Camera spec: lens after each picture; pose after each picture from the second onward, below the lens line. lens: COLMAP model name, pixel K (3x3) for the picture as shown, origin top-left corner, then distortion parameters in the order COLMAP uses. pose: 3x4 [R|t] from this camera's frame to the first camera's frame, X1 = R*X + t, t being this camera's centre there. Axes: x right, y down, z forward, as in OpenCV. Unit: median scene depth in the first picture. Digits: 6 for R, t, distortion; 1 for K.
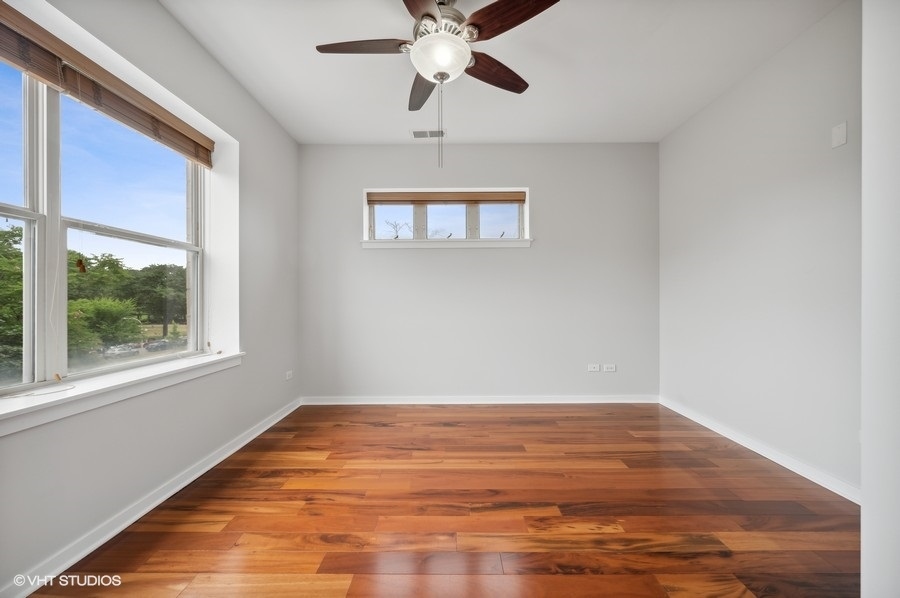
lens RADIAL K [[356.3, 0, 443.9], [0, 356.3, 303.1], [0, 0, 1]] dist [-0.000966, 0.000531]
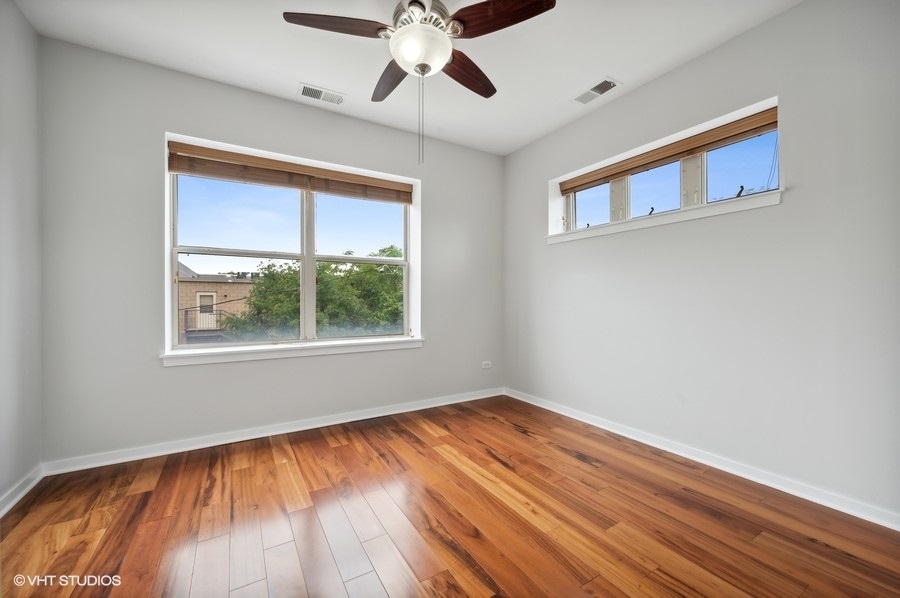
lens RADIAL K [[356.3, 0, 454.2], [0, 356.3, 301.5], [0, 0, 1]] dist [-0.000966, 0.000531]
pose [[0.528727, 0.008231, -0.848752, 0.616295], [-0.010615, 0.999939, 0.003084, -0.002837], [0.848726, 0.007379, 0.528782, 0.400425]]
